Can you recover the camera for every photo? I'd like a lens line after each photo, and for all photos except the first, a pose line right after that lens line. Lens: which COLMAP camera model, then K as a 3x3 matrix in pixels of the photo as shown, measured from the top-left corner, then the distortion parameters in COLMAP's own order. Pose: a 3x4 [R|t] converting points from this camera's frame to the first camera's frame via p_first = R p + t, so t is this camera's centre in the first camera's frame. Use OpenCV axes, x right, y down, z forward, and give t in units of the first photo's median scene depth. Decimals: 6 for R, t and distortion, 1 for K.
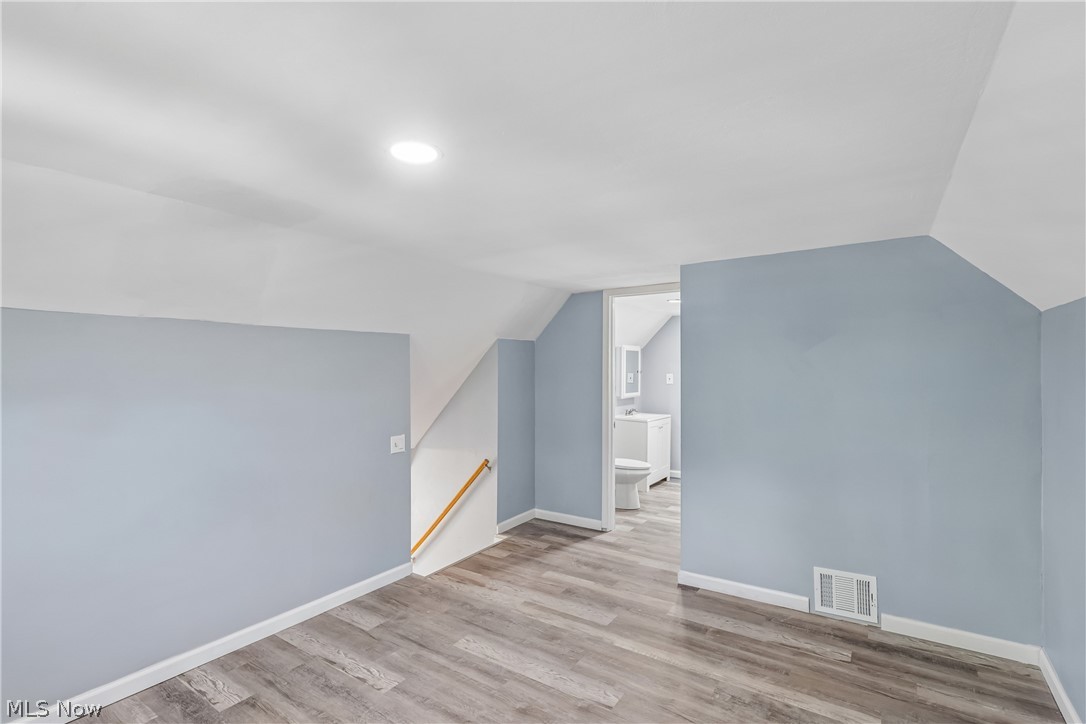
lens RADIAL K [[512.2, 0, 543.3], [0, 512.2, 362.5], [0, 0, 1]] dist [-0.002908, 0.002161]
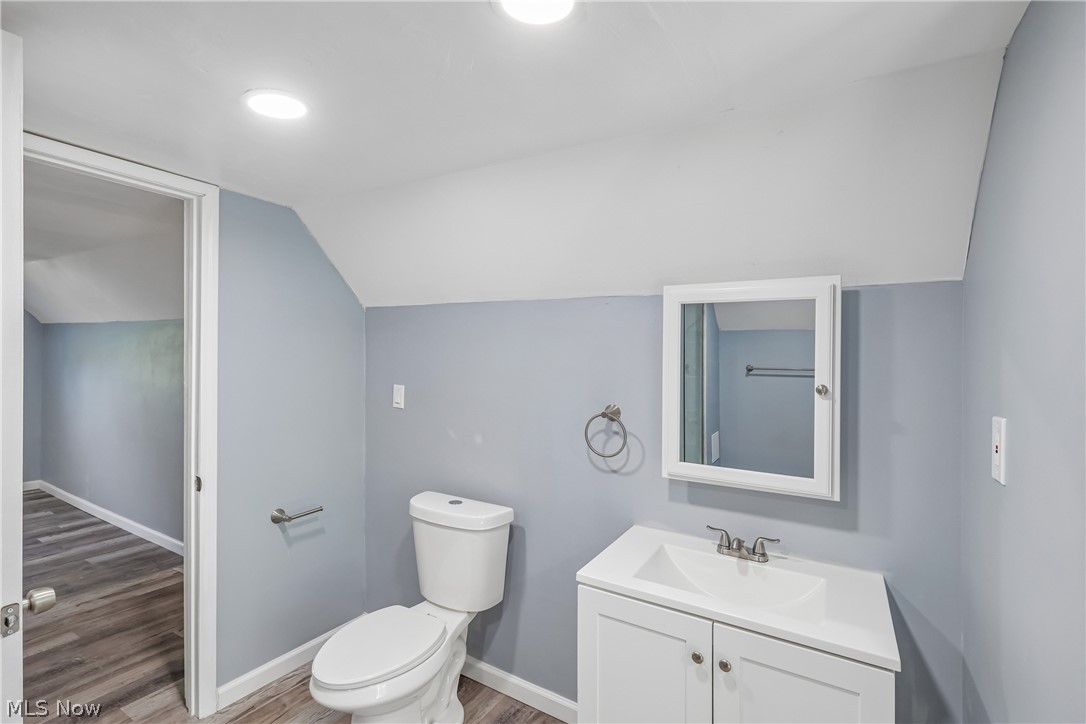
lens RADIAL K [[512.2, 0, 537.9], [0, 512.2, 359.2], [0, 0, 1]] dist [-0.002908, 0.002161]
pose [[0.060397, 0.013221, -0.998087, 0.760881], [-0.018470, 0.999756, 0.012125, 0.007526], [0.998004, 0.017702, 0.060626, 1.620878]]
